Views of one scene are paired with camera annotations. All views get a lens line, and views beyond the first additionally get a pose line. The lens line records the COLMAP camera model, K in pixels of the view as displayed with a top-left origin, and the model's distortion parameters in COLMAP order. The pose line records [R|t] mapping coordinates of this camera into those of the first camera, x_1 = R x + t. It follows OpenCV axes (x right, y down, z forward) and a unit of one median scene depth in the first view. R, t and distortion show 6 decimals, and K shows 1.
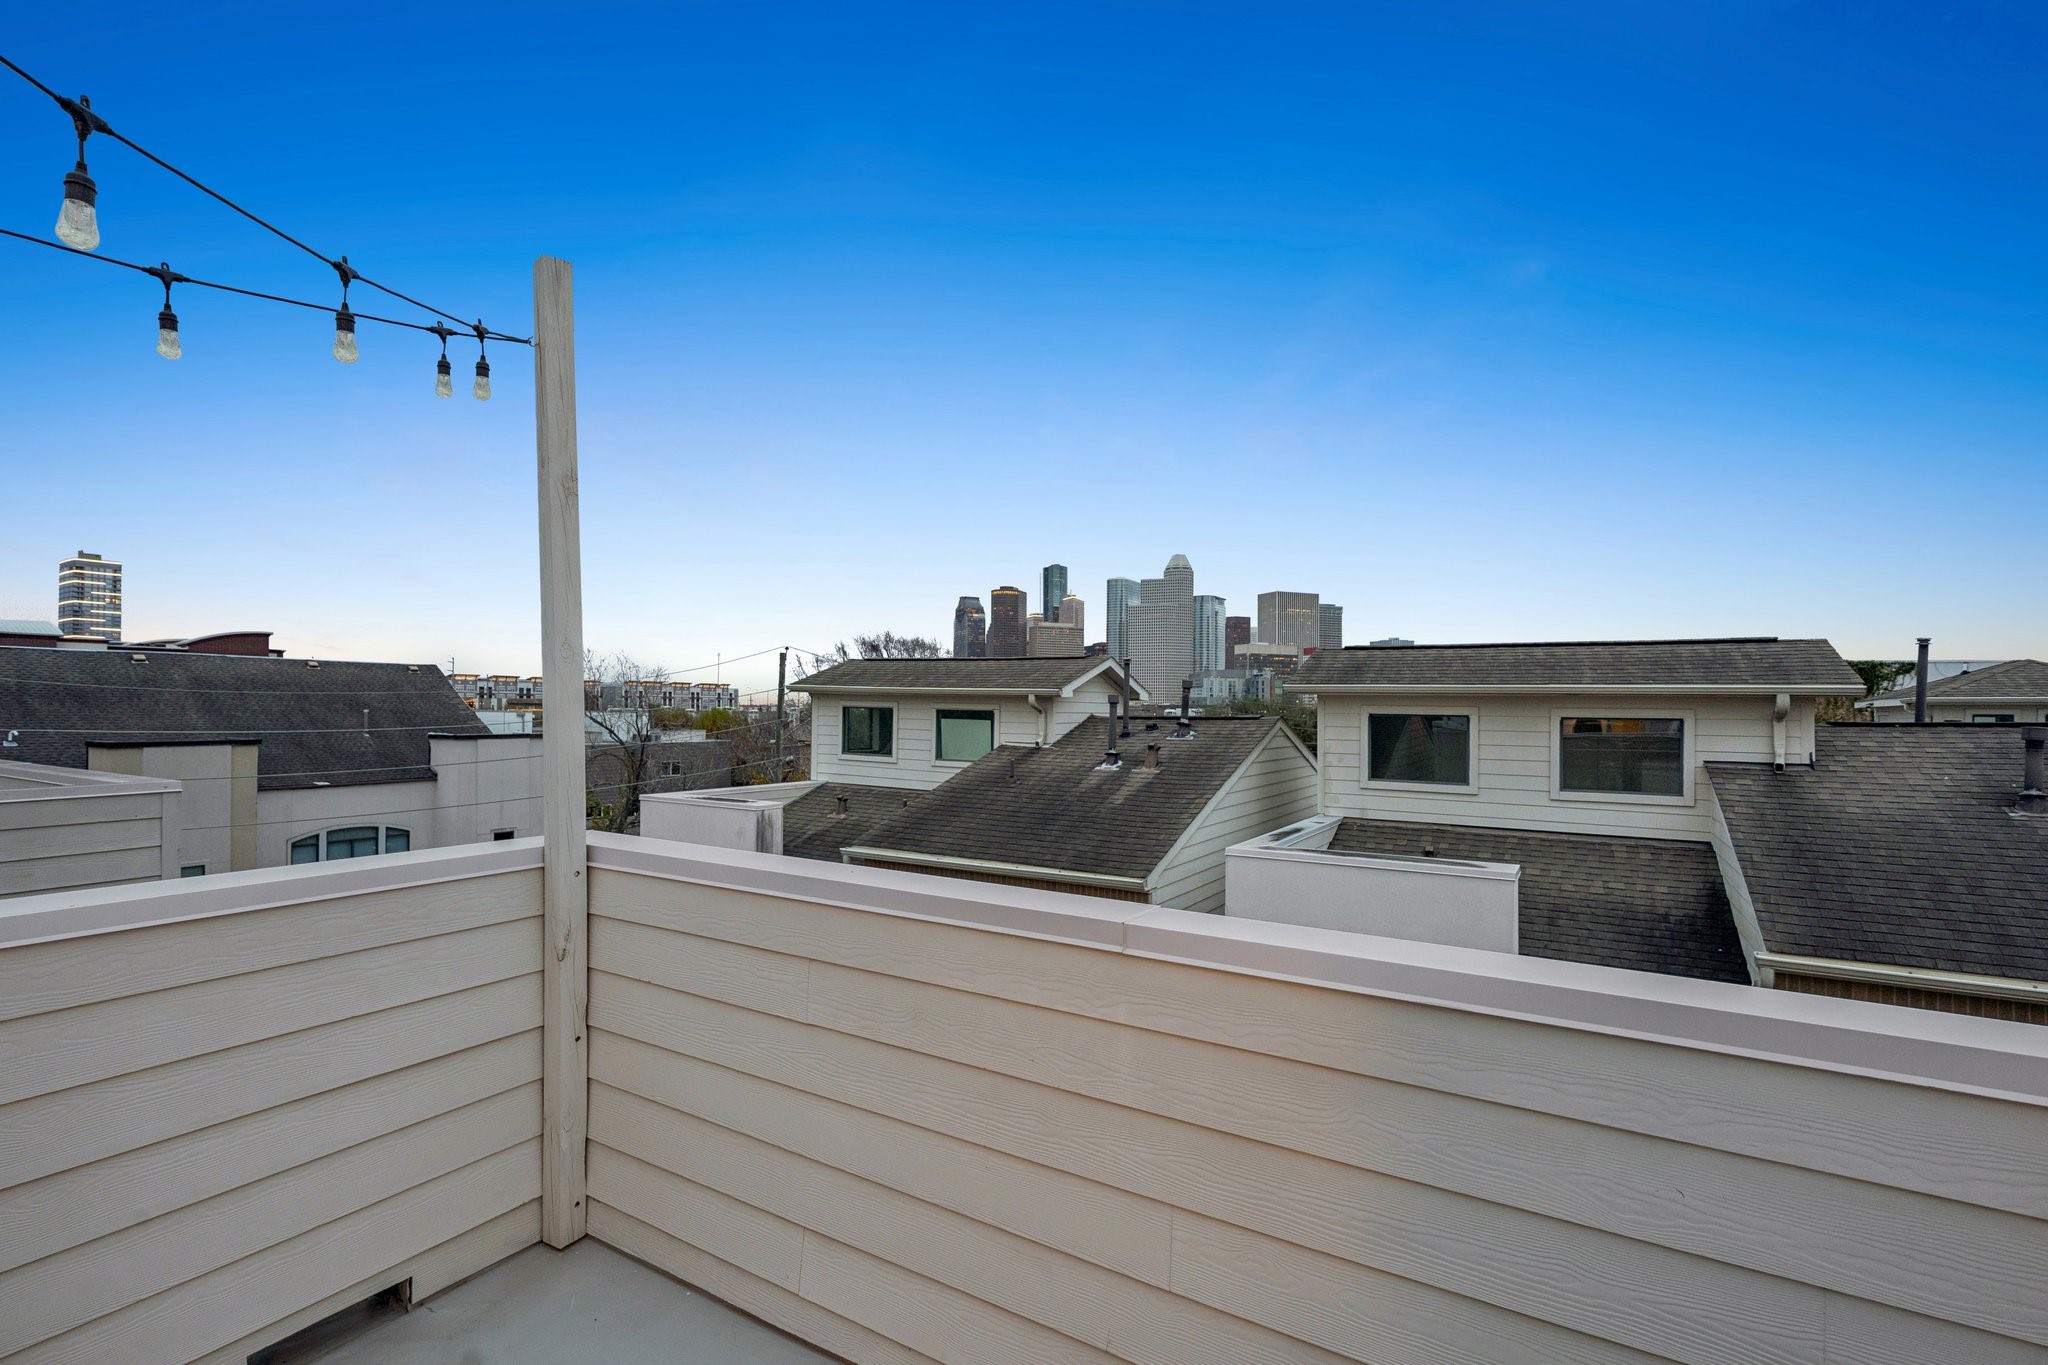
lens RADIAL K [[920.2, 0, 1014.8], [0, 920.2, 709.1], [0, 0, 1]] dist [0.000986, 0.000254]
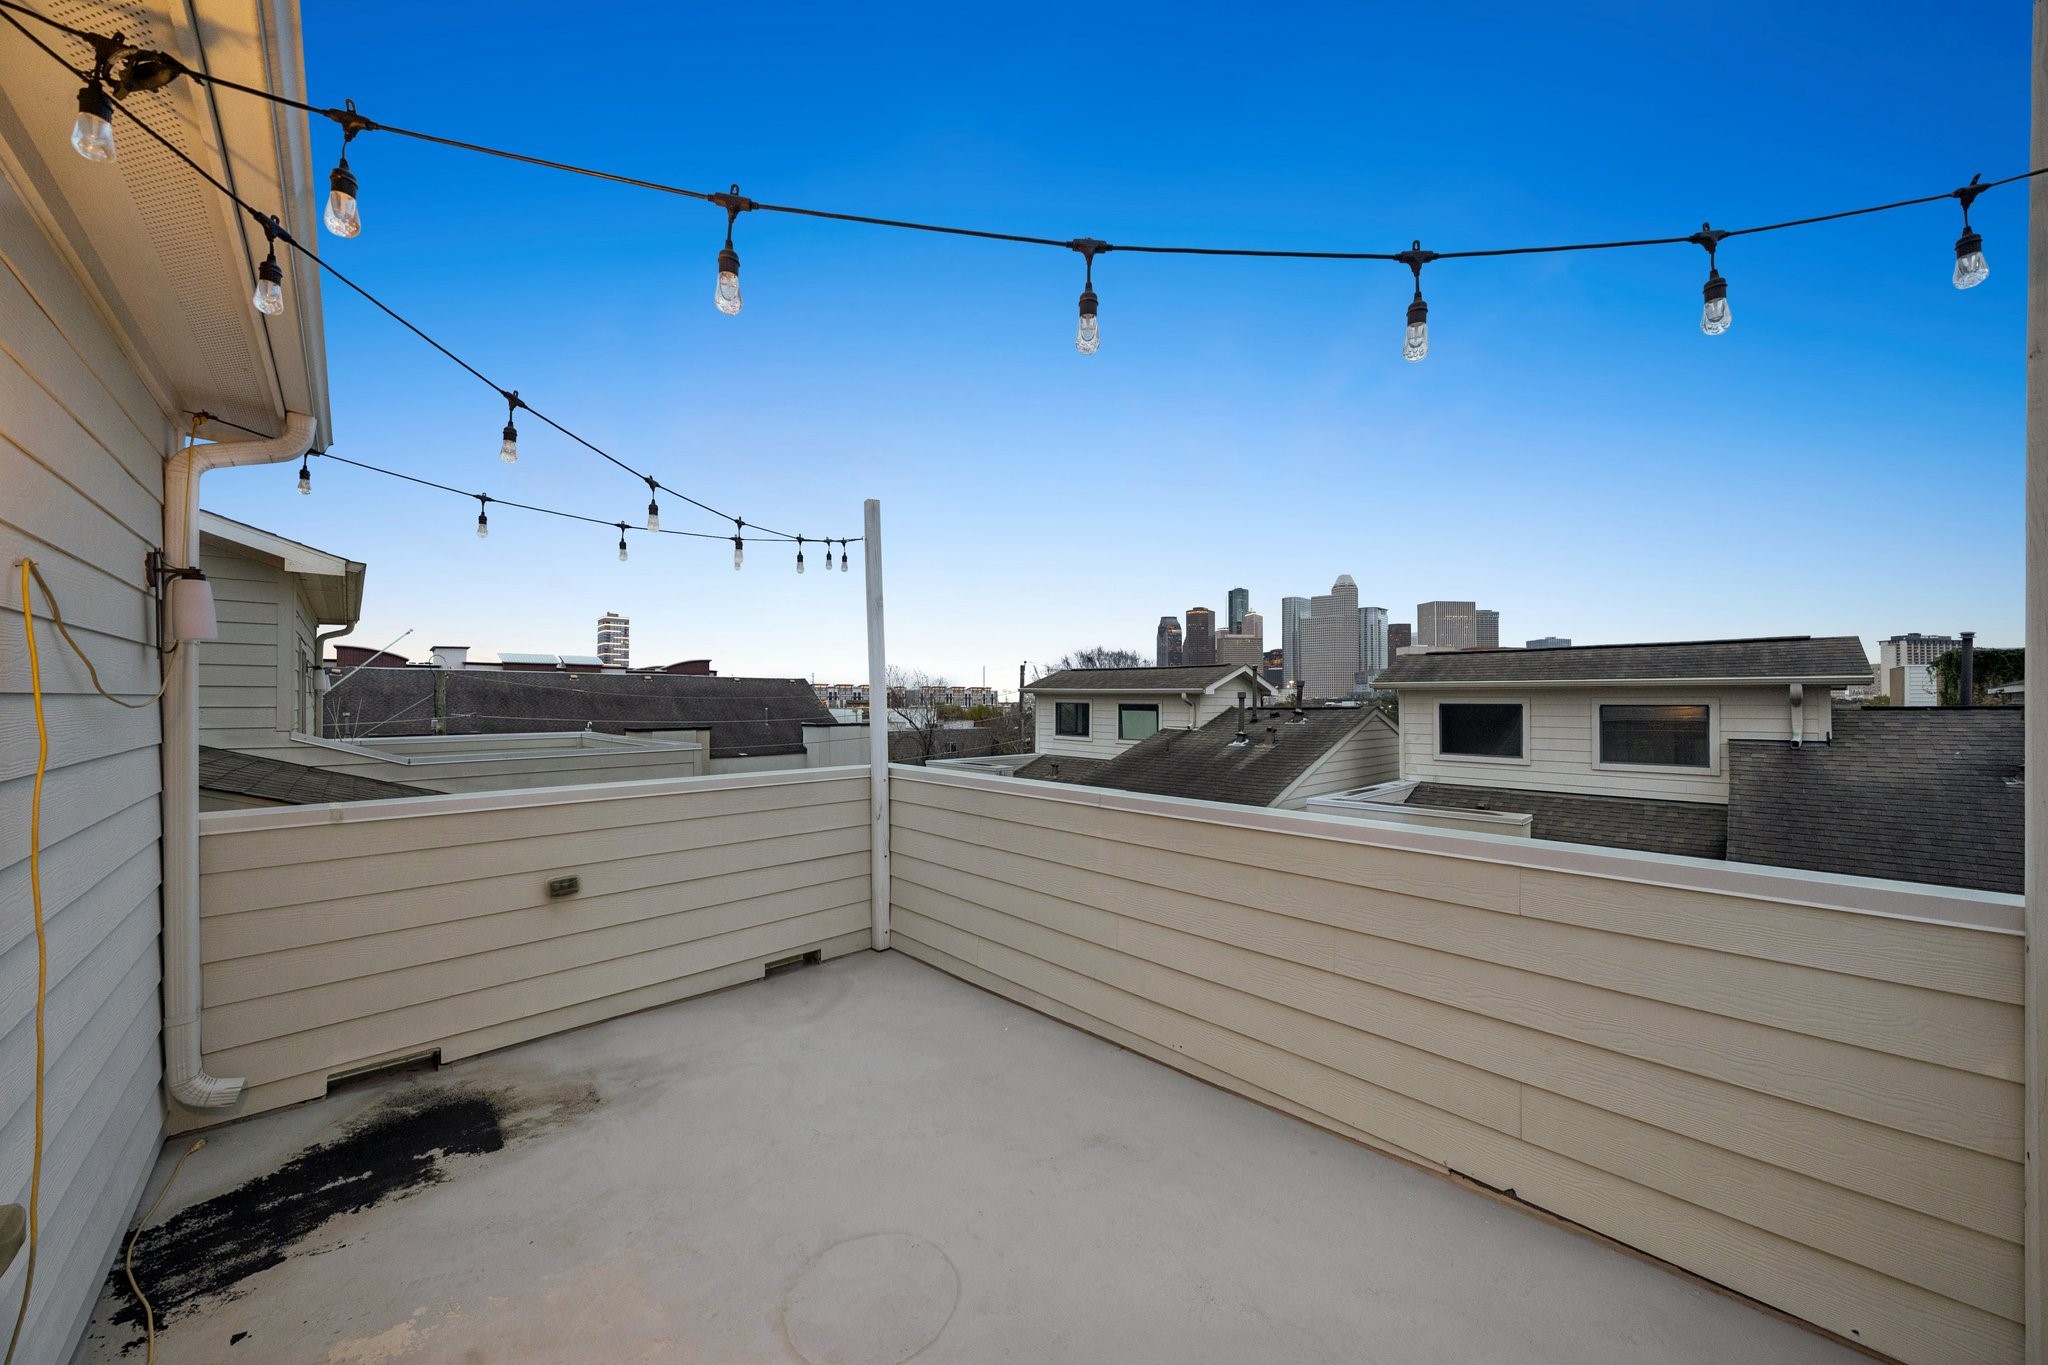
lens RADIAL K [[700.3, 0, 1022.5], [0, 700.3, 702.0], [0, 0, 1]] dist [-0.000408, -0.000015]
pose [[0.967142, -0.011035, -0.253997, 0.046070], [0.010178, 0.999937, -0.004690, 0.001000], [0.254032, 0.001951, 0.967194, -0.092067]]
